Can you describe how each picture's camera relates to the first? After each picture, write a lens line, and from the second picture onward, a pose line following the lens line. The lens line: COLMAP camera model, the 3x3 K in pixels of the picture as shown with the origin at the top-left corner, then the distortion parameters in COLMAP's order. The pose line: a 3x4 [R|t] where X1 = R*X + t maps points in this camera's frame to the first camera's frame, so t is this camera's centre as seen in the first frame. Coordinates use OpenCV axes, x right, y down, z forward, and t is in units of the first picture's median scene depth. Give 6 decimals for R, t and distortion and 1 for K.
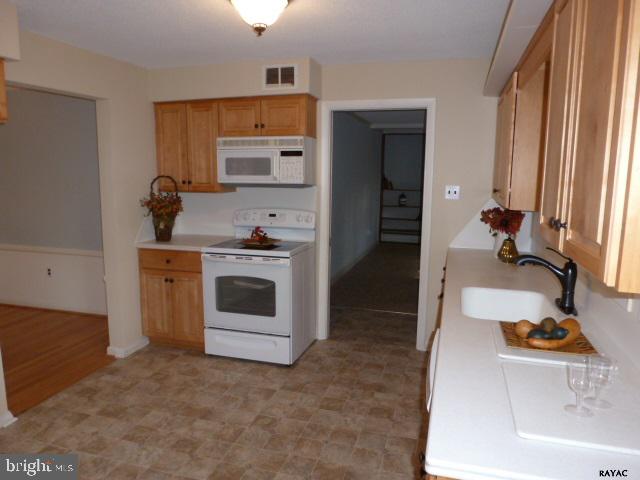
lens RADIAL K [[471.6, 0, 320.0], [0, 471.6, 240.0], [0, 0, 1]] dist [-0.033387, -0.001418]
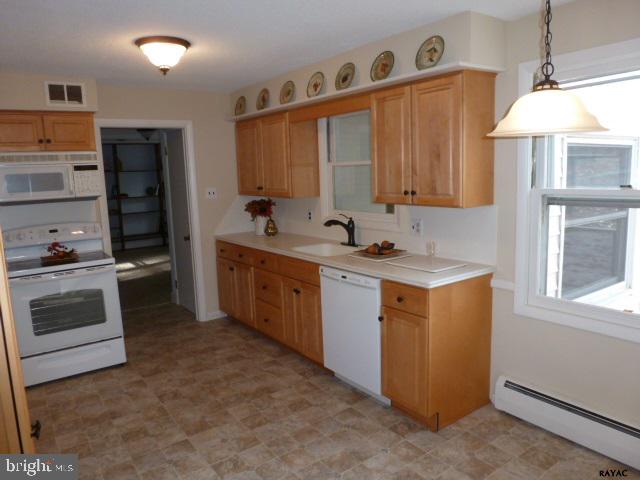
lens RADIAL K [[471.6, 0, 320.0], [0, 471.6, 240.0], [0, 0, 1]] dist [-0.033387, -0.001418]
pose [[0.614940, -0.148127, 0.774536, -0.582231], [0.161397, 0.985049, 0.060246, -0.003641], [-0.771880, 0.087960, 0.629654, -0.044978]]
